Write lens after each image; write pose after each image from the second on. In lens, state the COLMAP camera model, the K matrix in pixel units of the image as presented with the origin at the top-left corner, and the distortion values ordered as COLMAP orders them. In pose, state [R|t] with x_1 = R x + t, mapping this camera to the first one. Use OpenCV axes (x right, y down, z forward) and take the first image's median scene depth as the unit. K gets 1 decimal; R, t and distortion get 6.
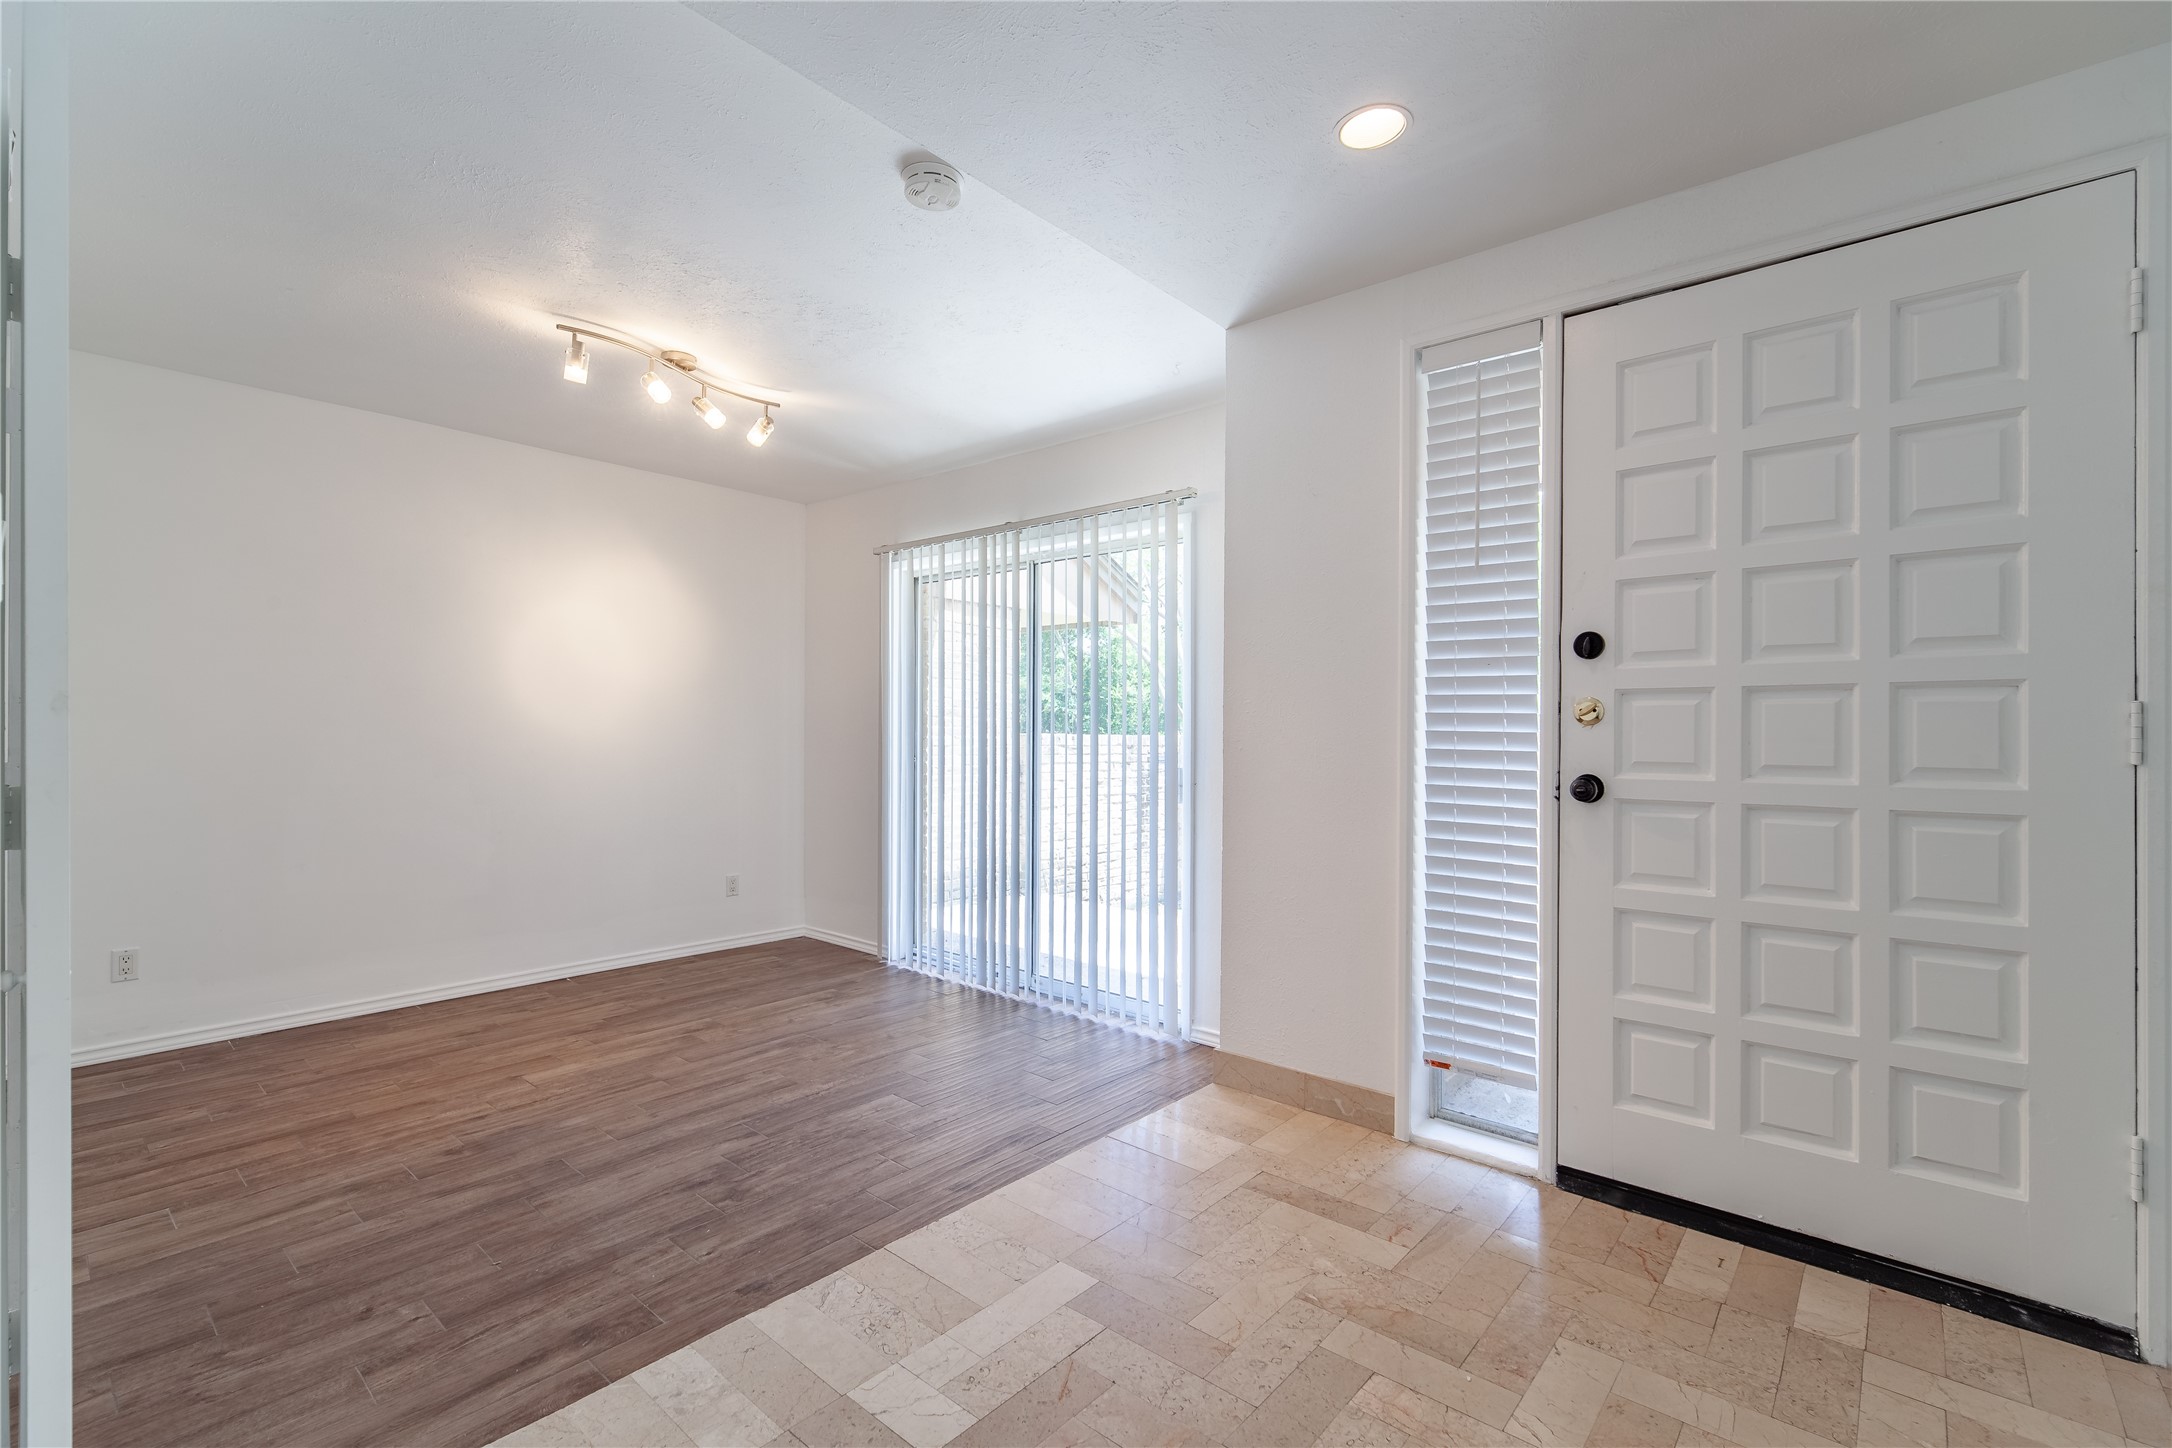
lens RADIAL K [[972.8, 0, 1115.1], [0, 972.8, 722.2], [0, 0, 1]] dist [-0.010713, -0.000086]
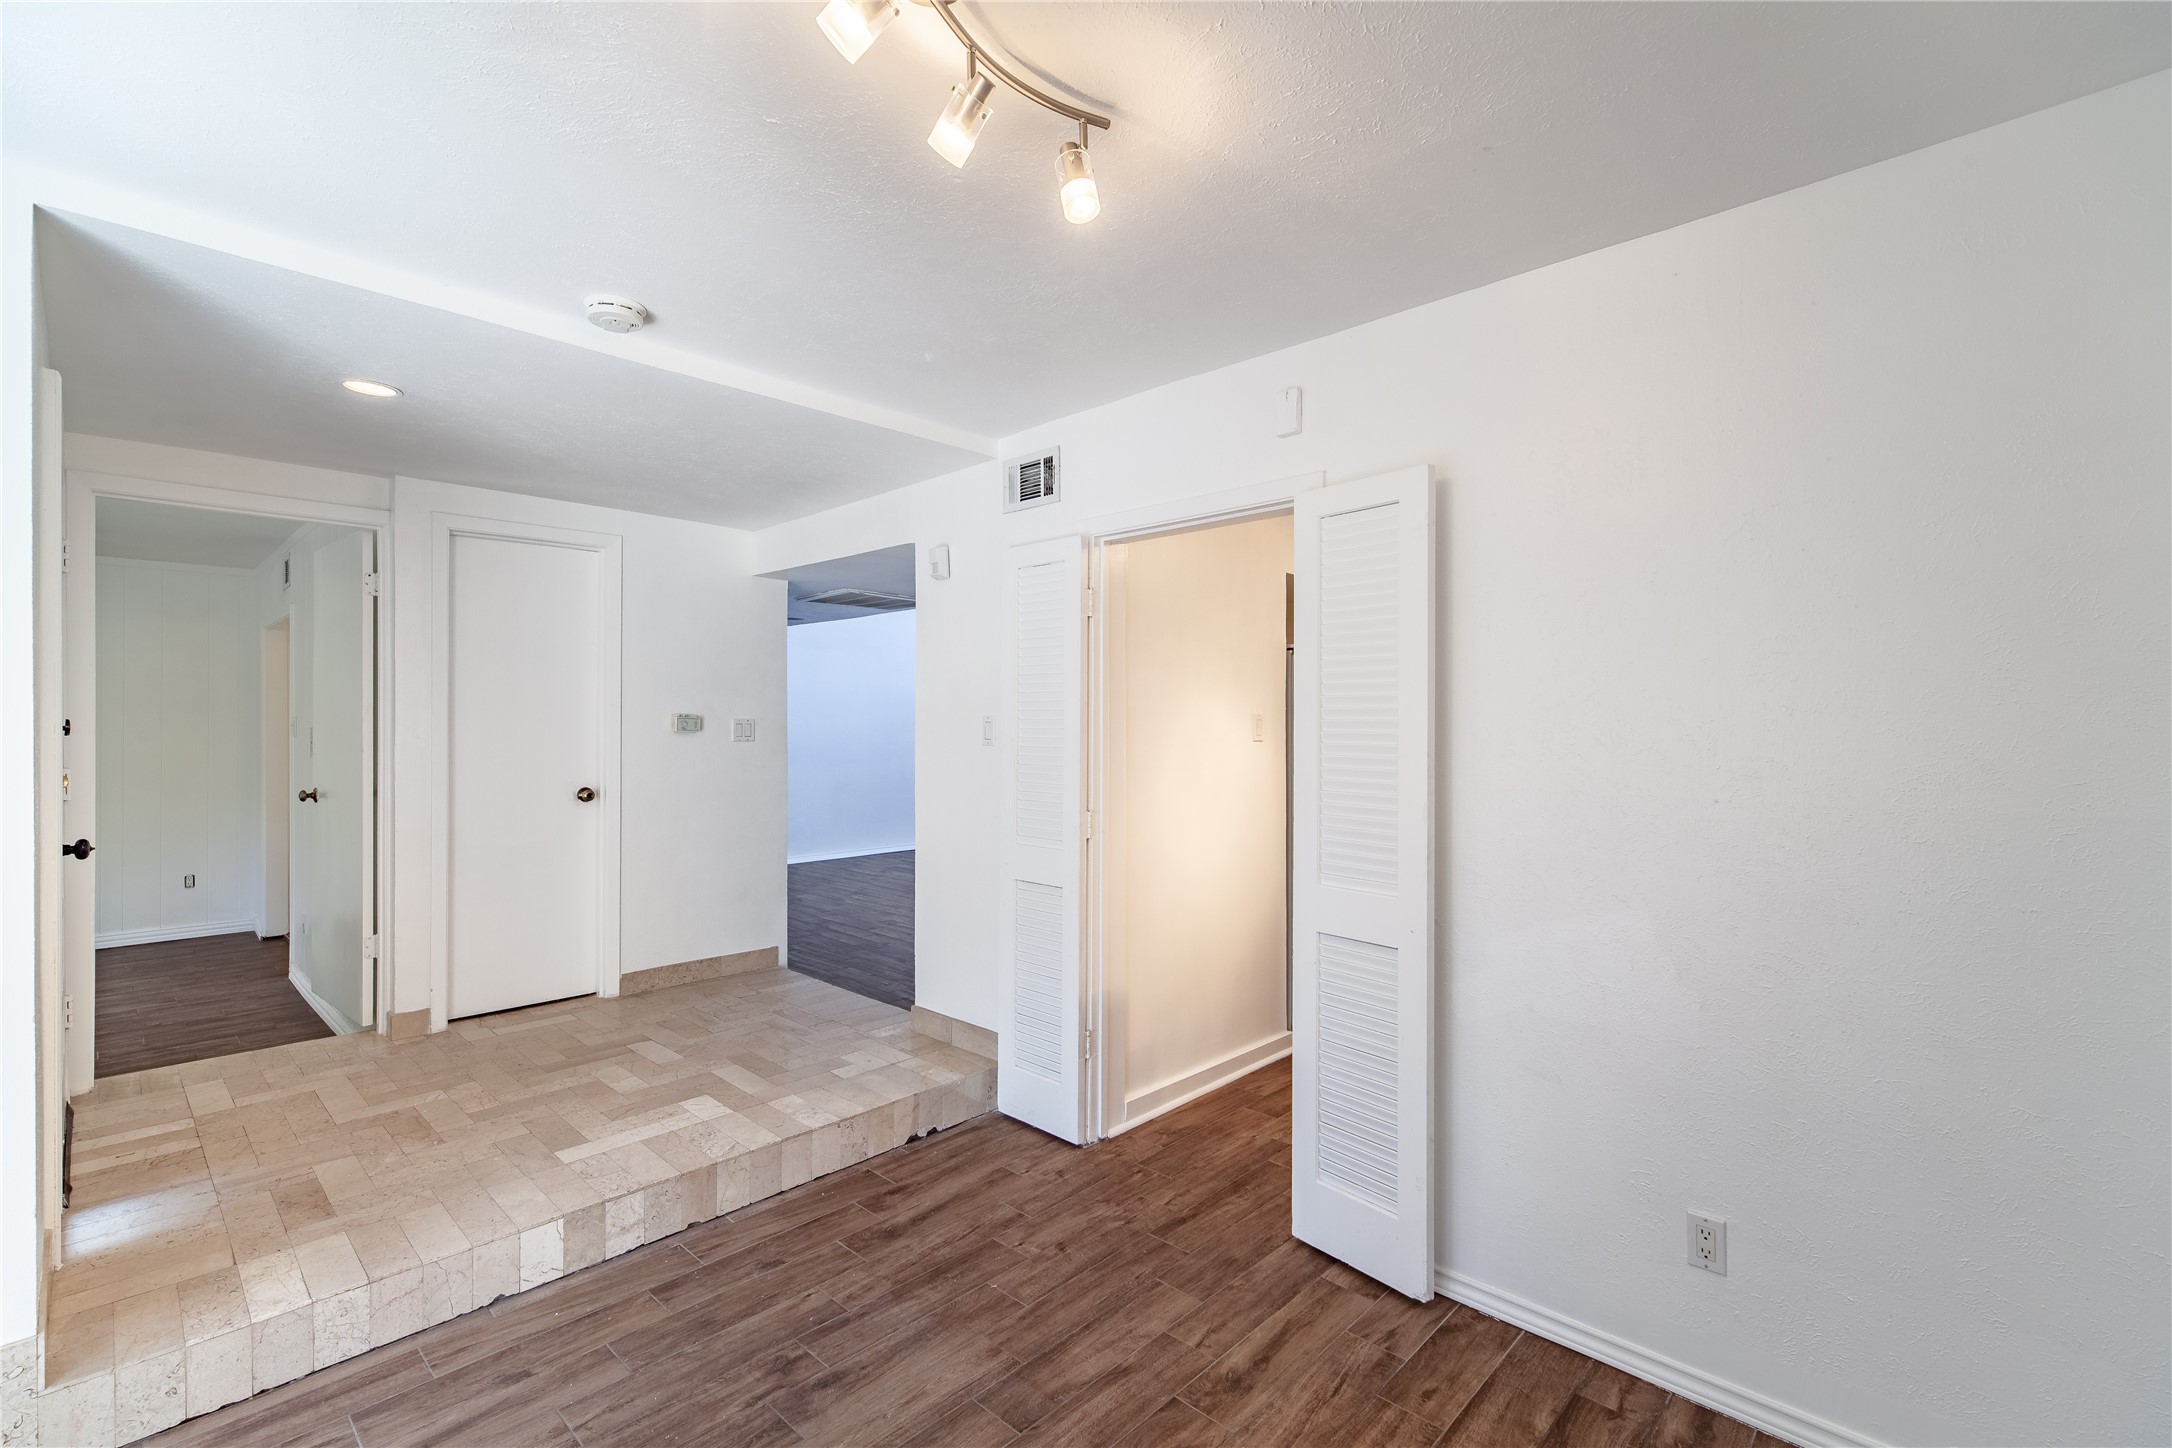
lens RADIAL K [[944.1, 0, 1098.2], [0, 944.1, 724.7], [0, 0, 1]] dist [-0.003699, -0.000900]
pose [[-0.998148, -0.010122, 0.059988, -0.568903], [-0.010190, 0.999948, -0.000834, -0.064047], [-0.059976, -0.001443, -0.998199, 1.447060]]
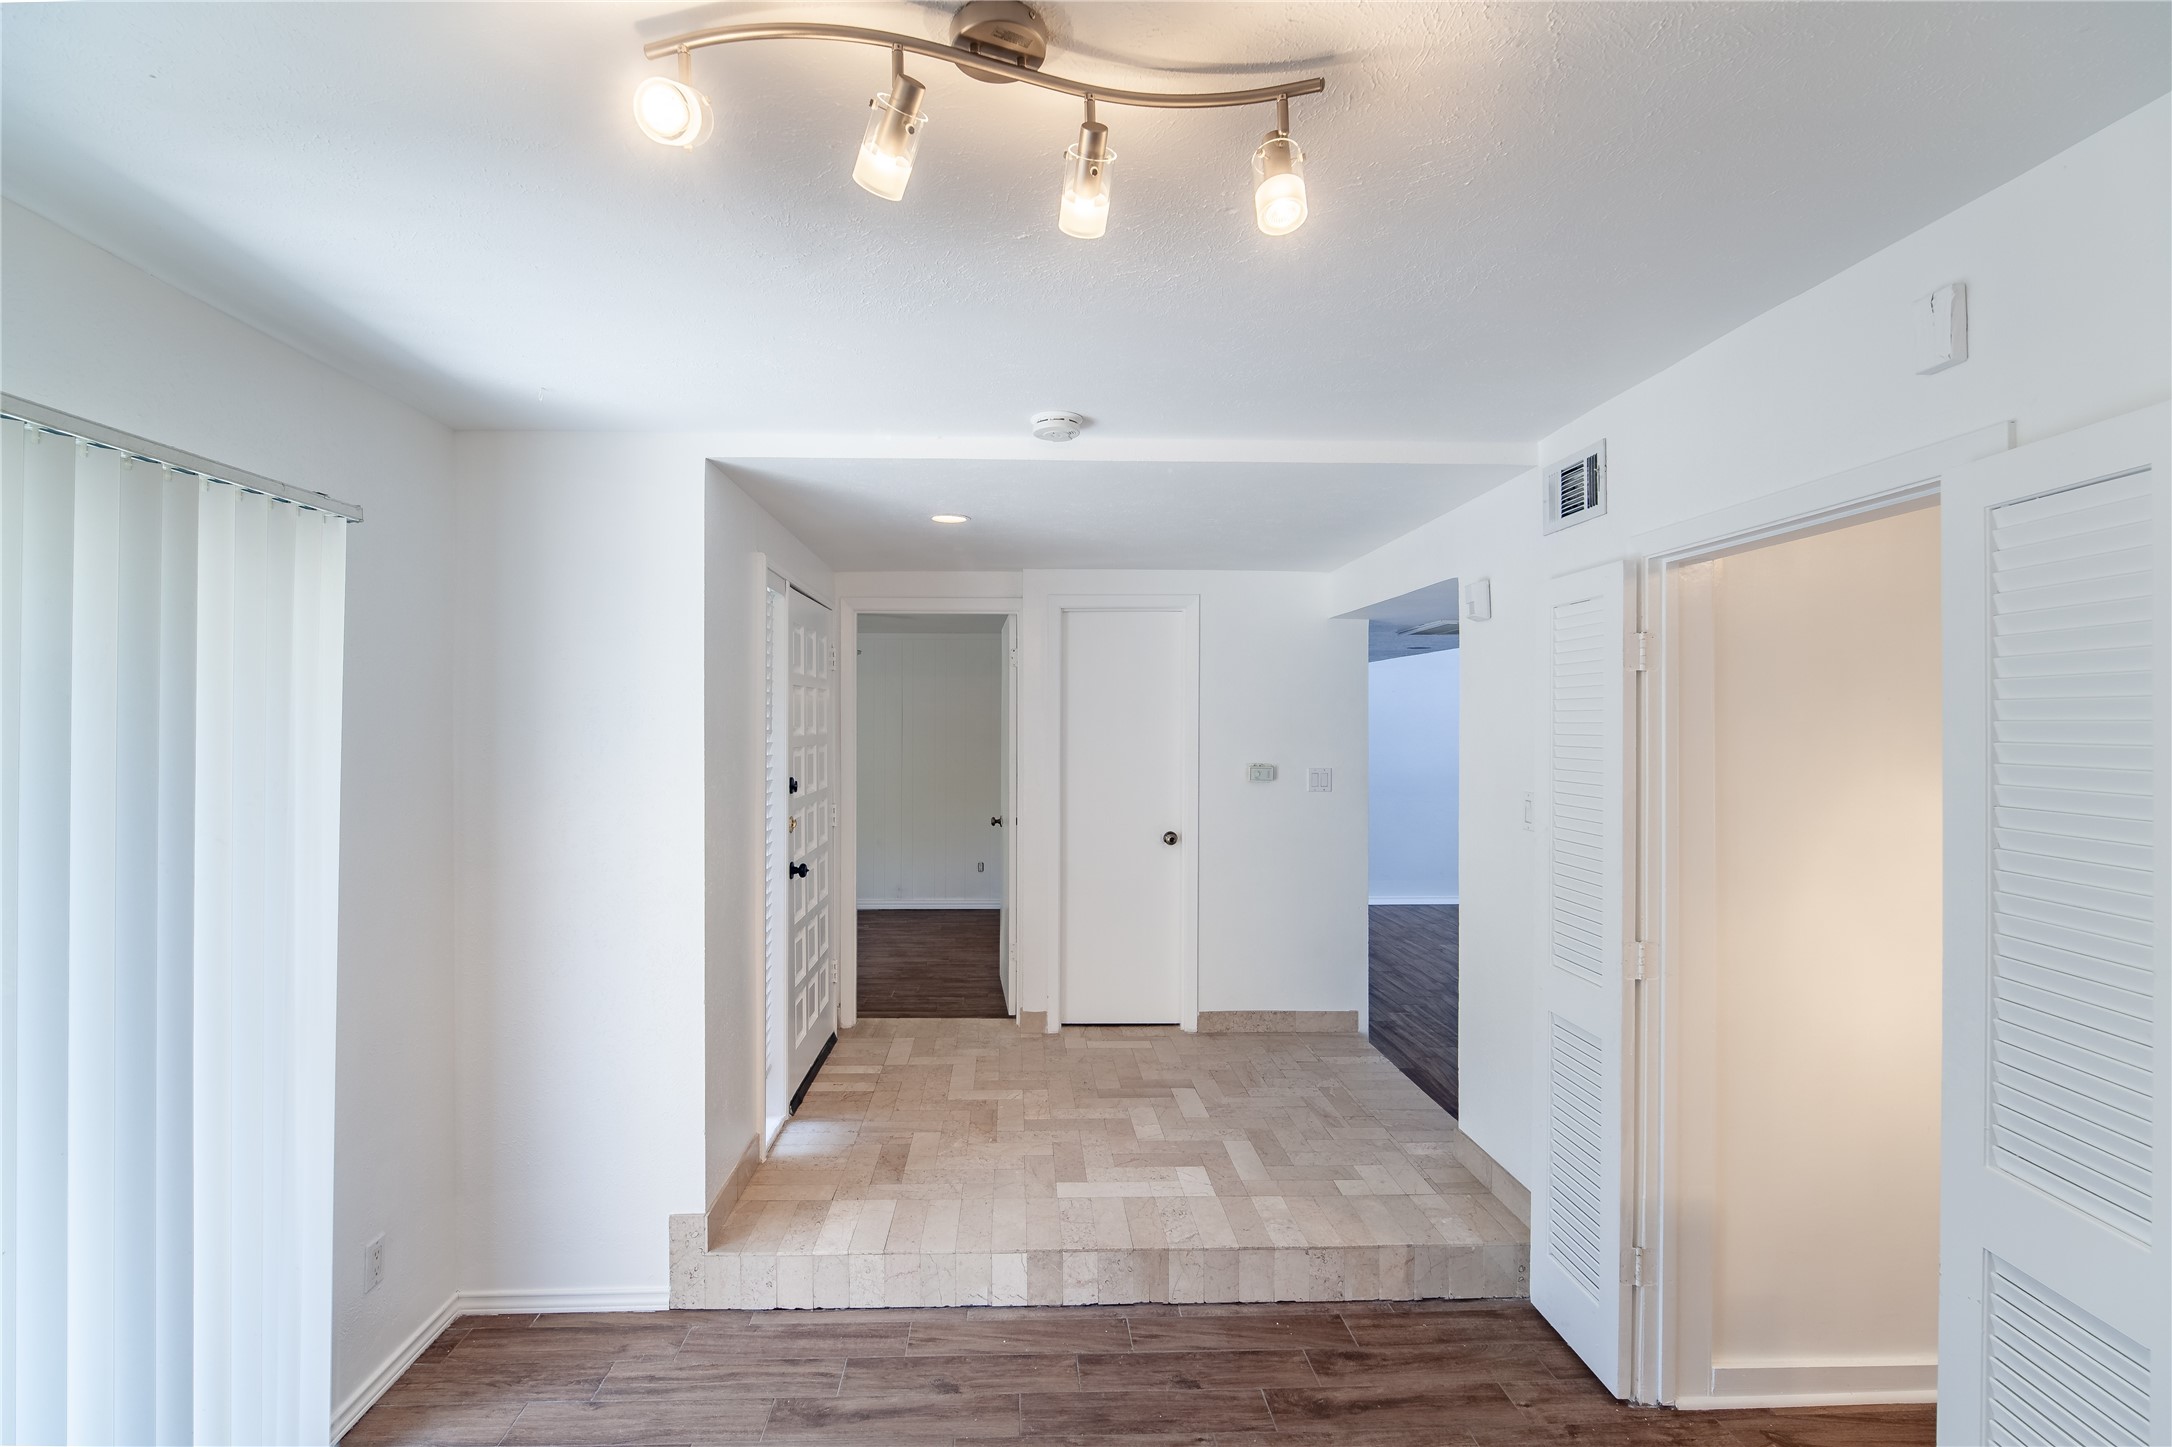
lens RADIAL K [[969.3, 0, 1046.8], [0, 969.3, 724.1], [0, 0, 1]] dist [-0.000813, -0.006808]
pose [[-0.664184, -0.008814, 0.747517, -0.751005], [-0.011811, 0.999929, 0.001295, -0.135091], [-0.747476, -0.007969, -0.664241, 1.273848]]
